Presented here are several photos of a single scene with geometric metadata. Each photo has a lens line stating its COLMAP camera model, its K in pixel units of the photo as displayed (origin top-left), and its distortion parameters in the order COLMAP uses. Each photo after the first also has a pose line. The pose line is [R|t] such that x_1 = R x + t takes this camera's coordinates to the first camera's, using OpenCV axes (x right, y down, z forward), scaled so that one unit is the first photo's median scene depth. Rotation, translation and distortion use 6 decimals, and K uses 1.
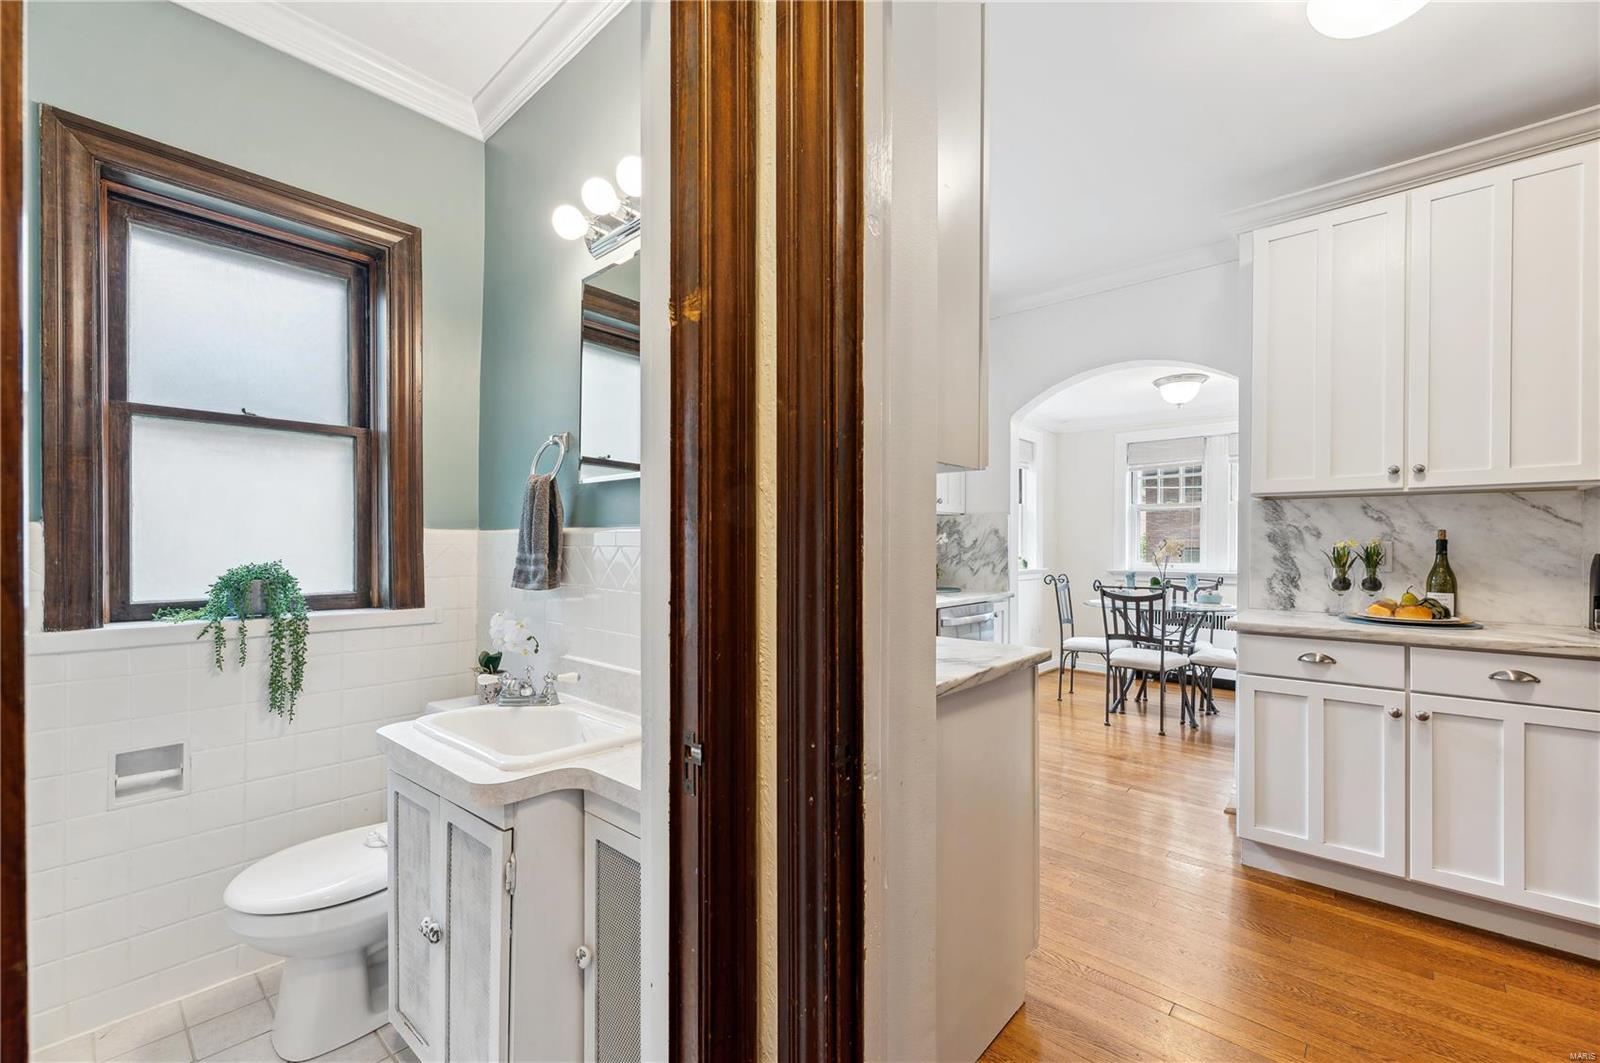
lens RADIAL K [[654.1, 0, 786.6], [0, 654.1, 542.8], [0, 0, 1]] dist [-0.020815, -0.001496]
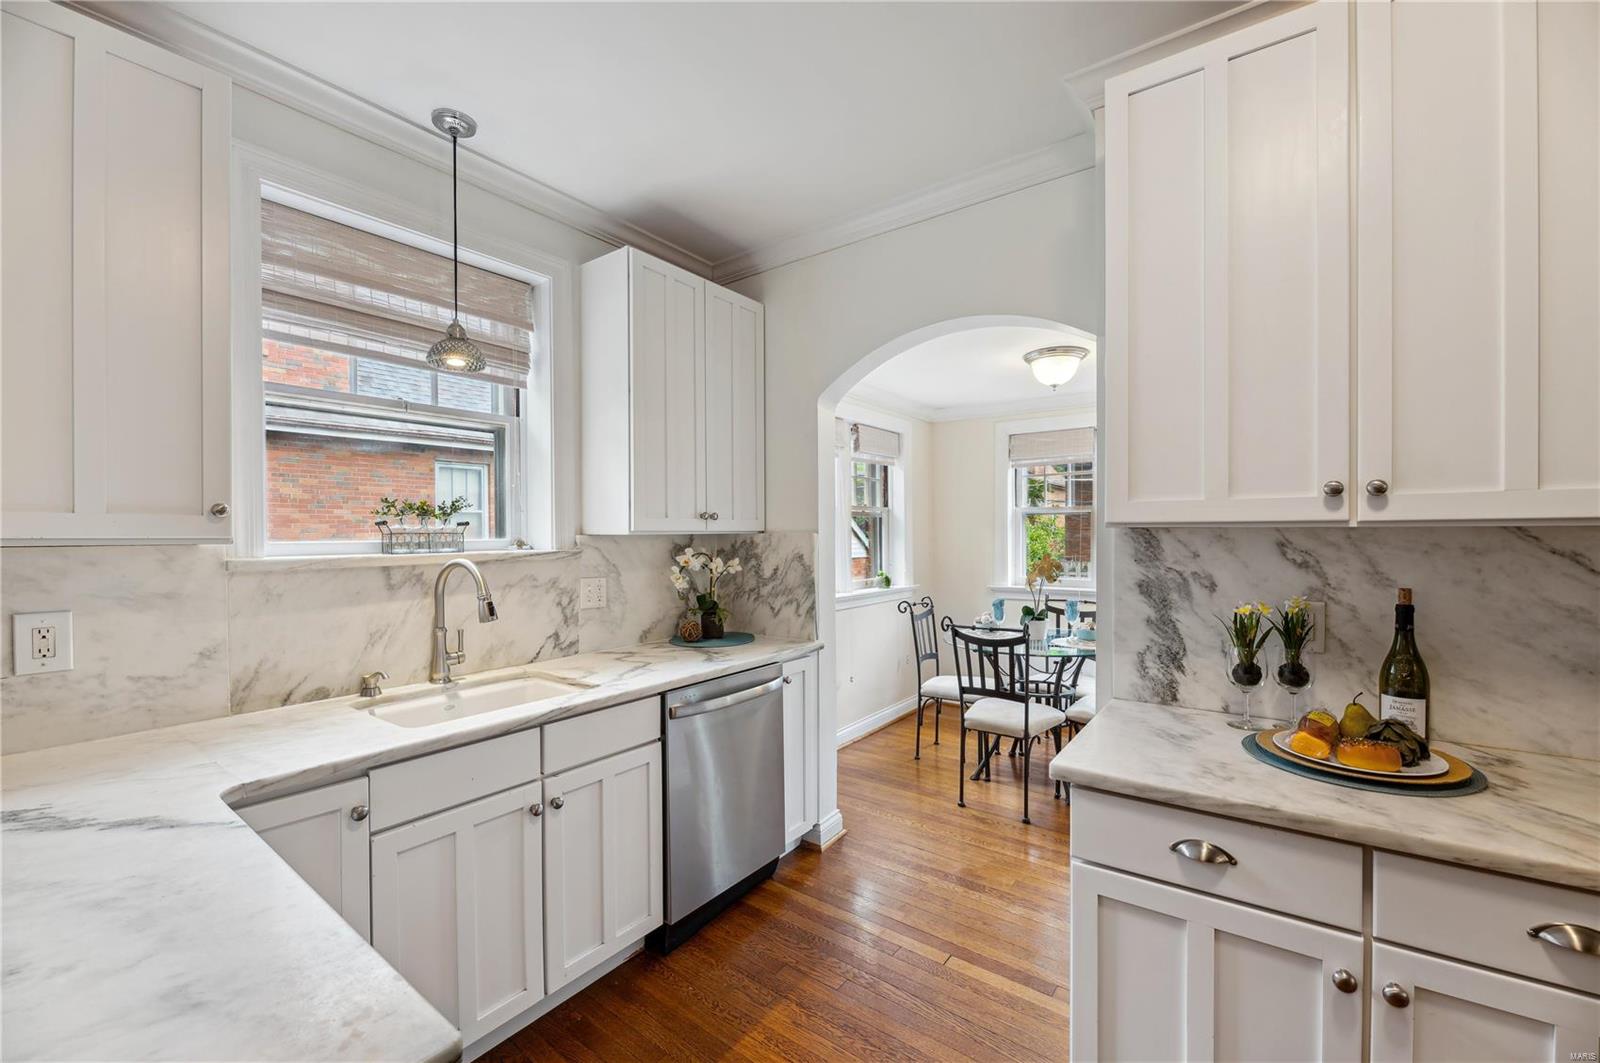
lens RADIAL K [[654.1, 0, 808.3], [0, 654.1, 535.1], [0, 0, 1]] dist [-0.020815, -0.001496]
pose [[0.993161, -0.008583, 0.116436, 0.387735], [0.007738, 0.999940, 0.007706, -0.074214], [-0.116495, -0.006752, 0.993168, 0.450043]]
